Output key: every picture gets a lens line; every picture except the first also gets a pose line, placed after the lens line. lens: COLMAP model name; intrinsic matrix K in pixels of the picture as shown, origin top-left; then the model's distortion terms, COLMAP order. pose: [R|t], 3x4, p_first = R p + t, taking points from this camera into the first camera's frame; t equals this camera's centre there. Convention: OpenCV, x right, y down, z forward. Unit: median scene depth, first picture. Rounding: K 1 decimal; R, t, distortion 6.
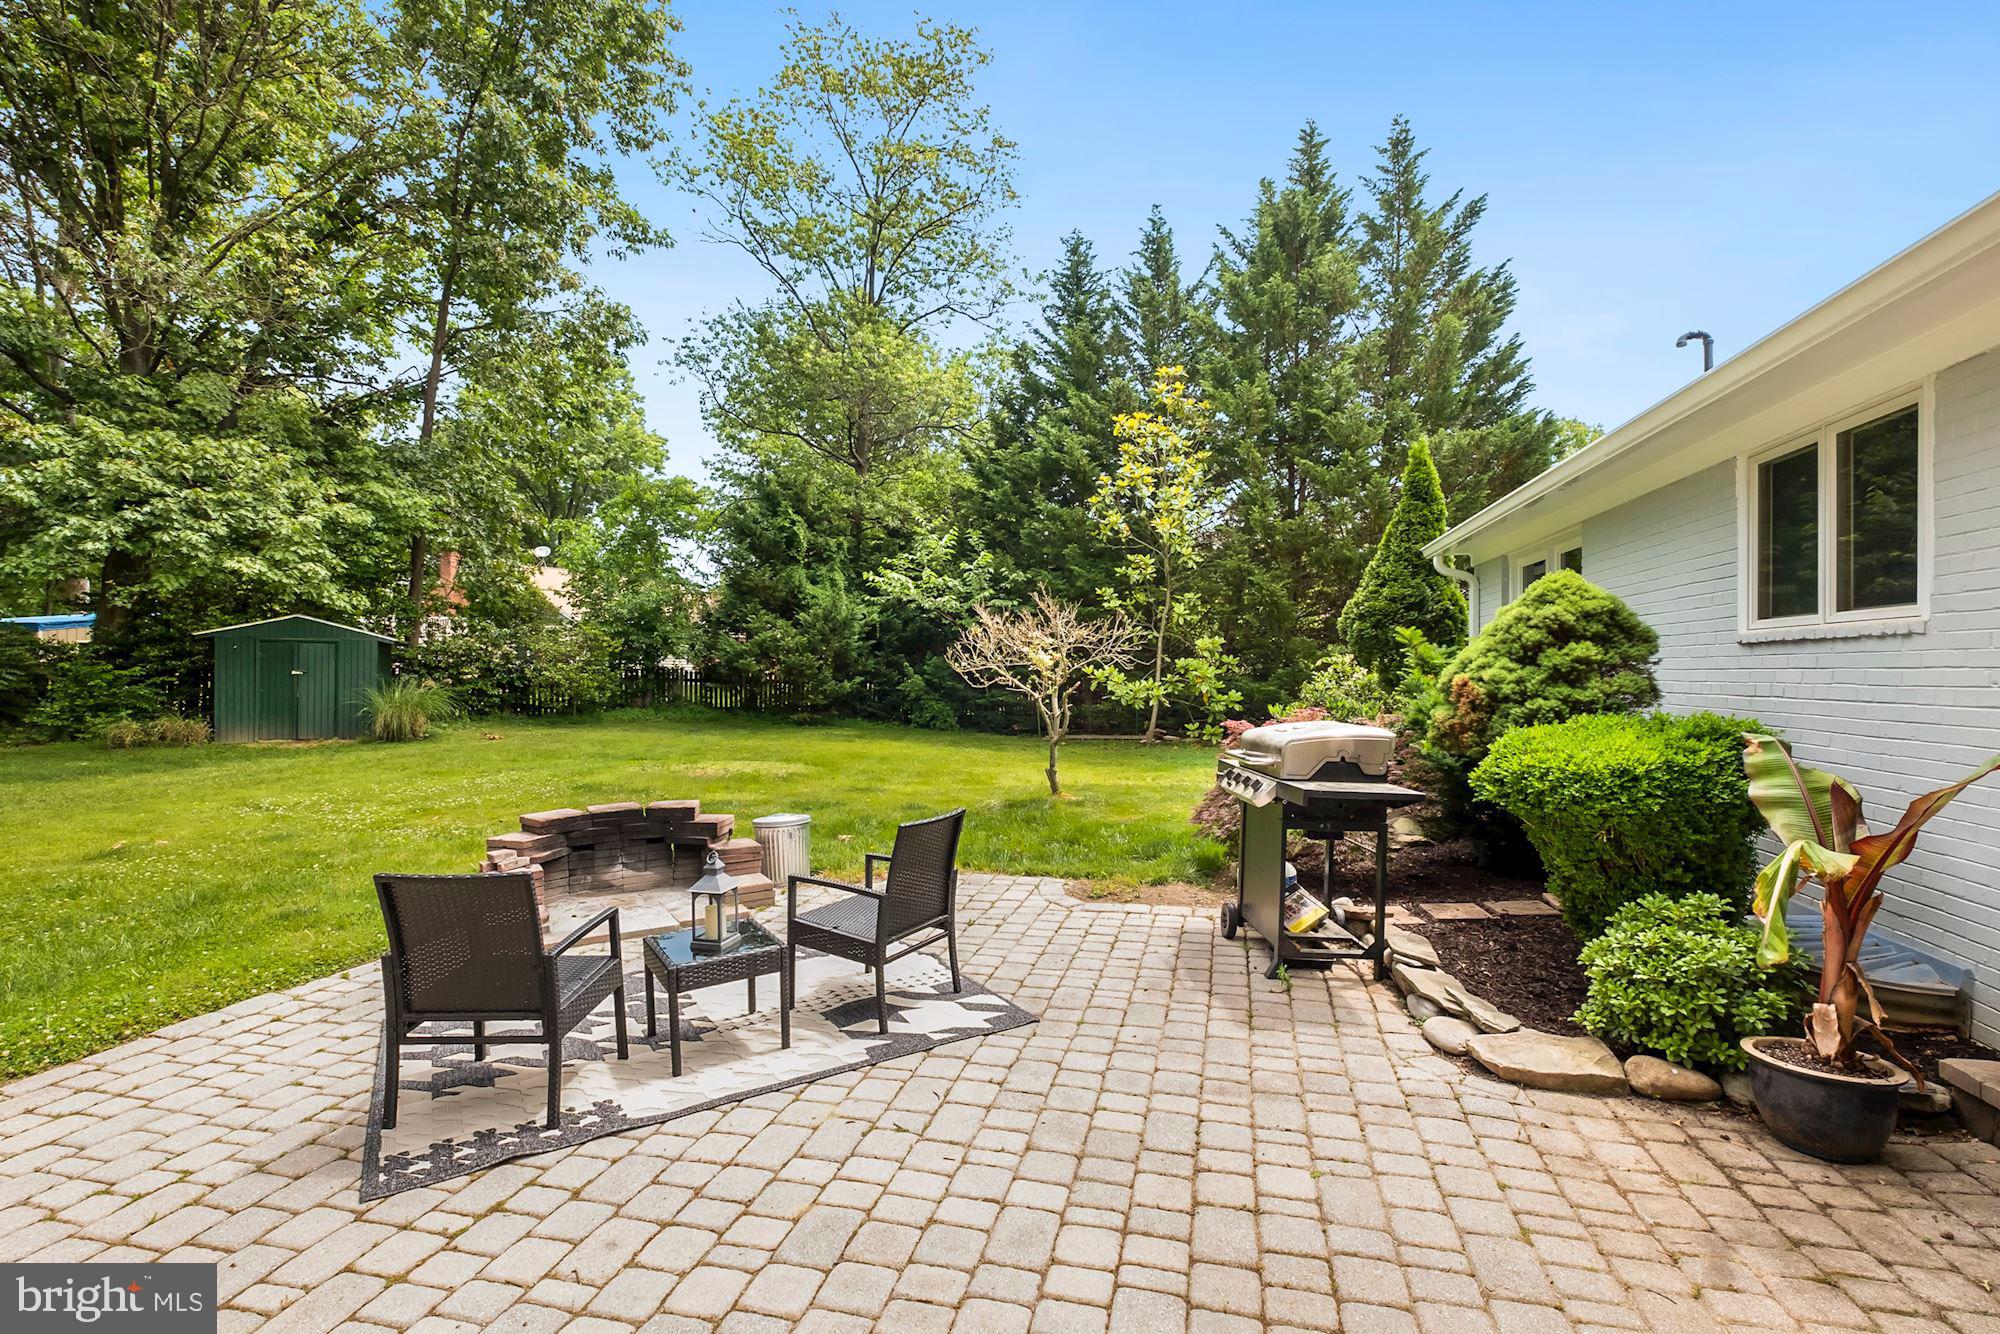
lens RADIAL K [[878.4, 0, 1001.9], [0, 878.4, 669.3], [0, 0, 1]] dist [-0.000218, -0.000346]
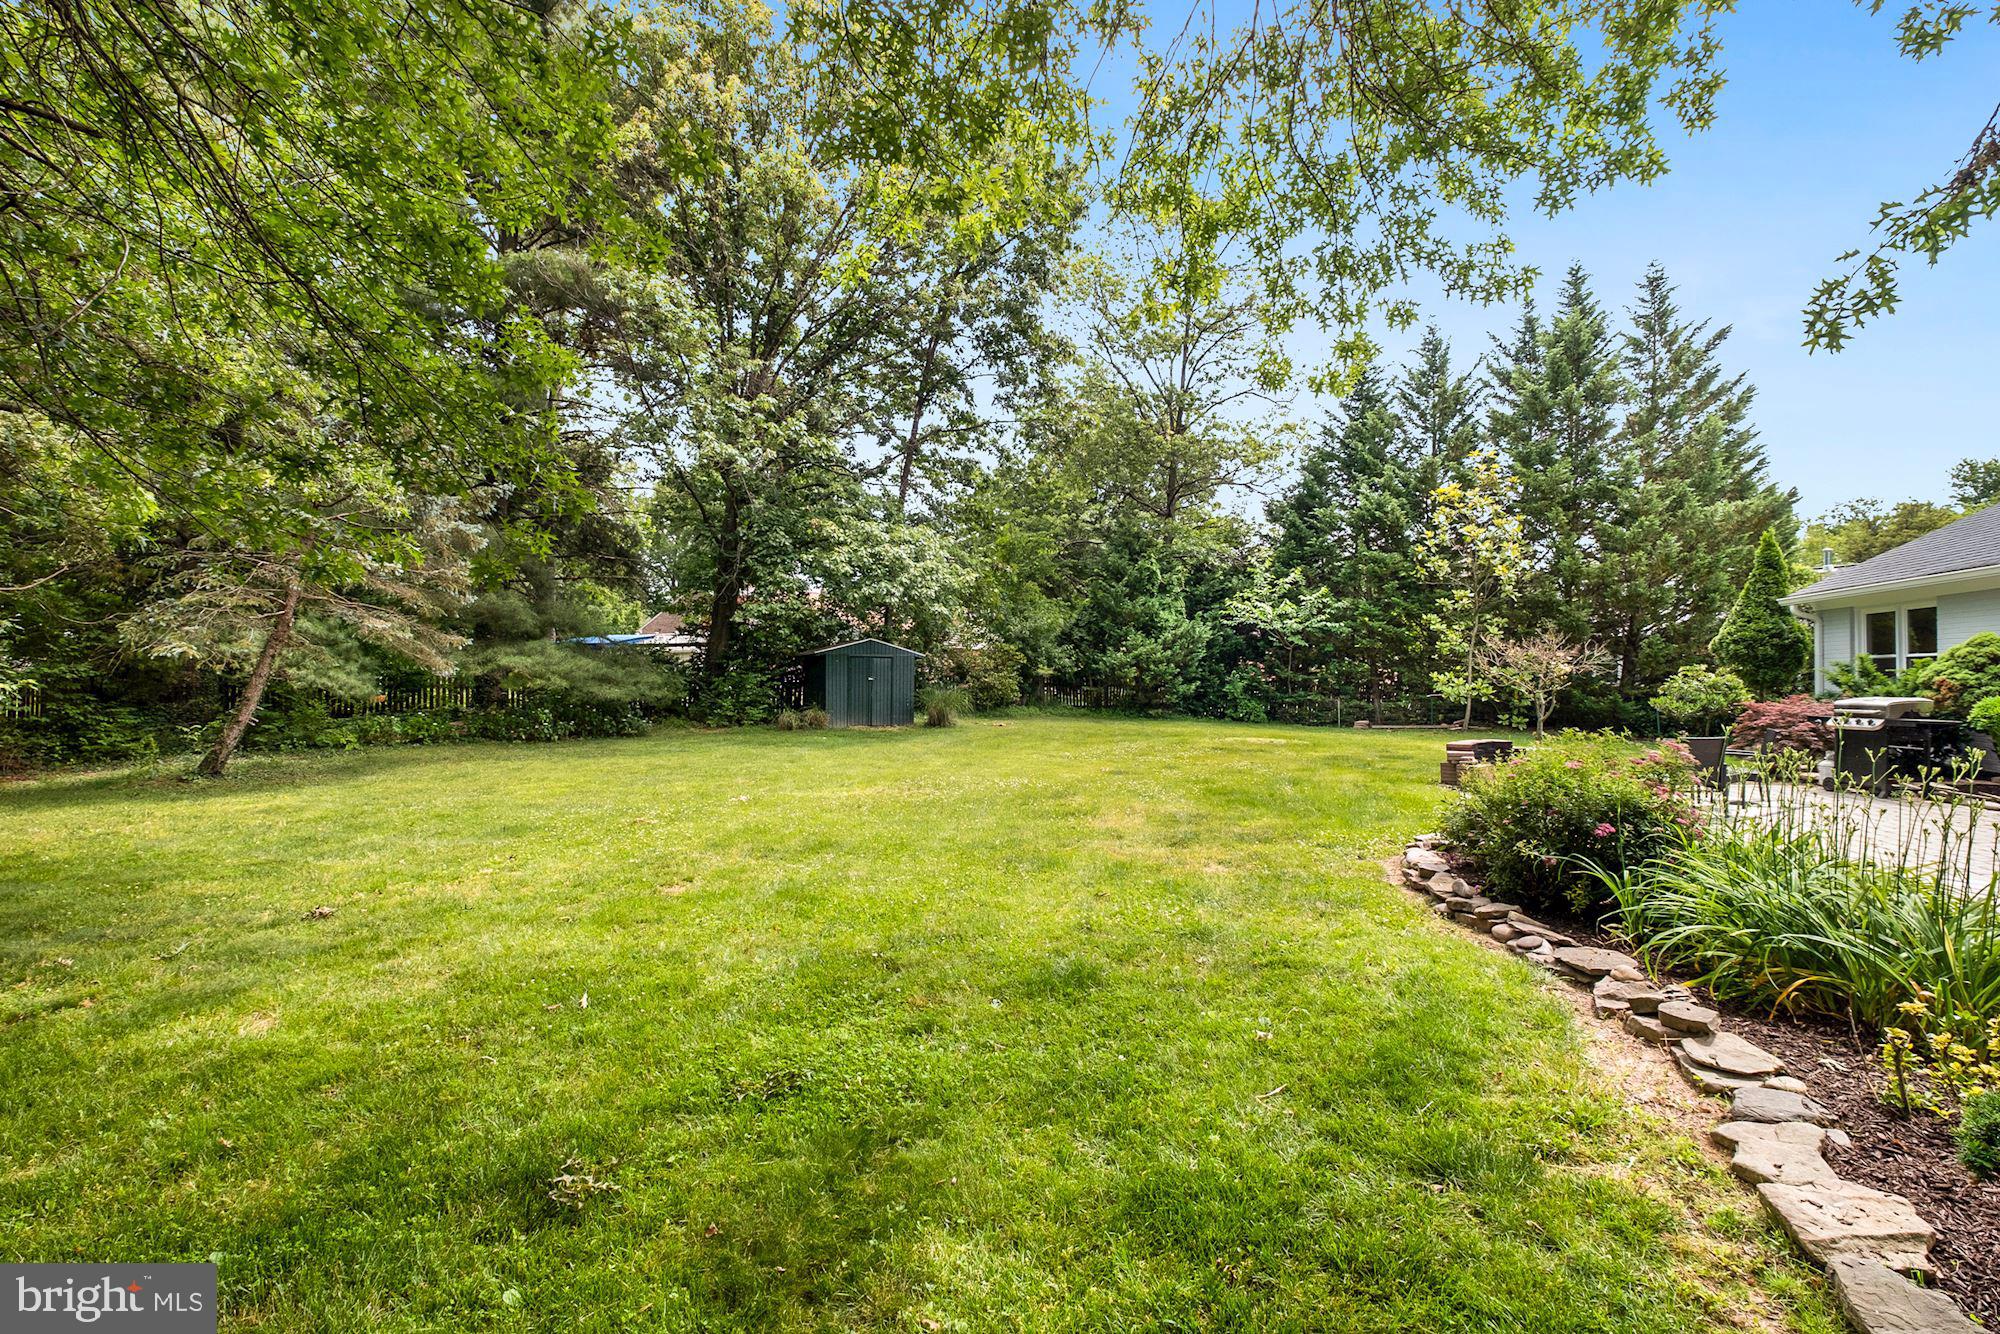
lens RADIAL K [[878.4, 0, 987.1], [0, 878.4, 666.6], [0, 0, 1]] dist [-0.000218, -0.000346]
pose [[0.998559, -0.004187, -0.053502, -0.502986], [0.003668, 0.999945, -0.009781, -0.001671], [0.053540, 0.009571, 0.998520, -0.391092]]
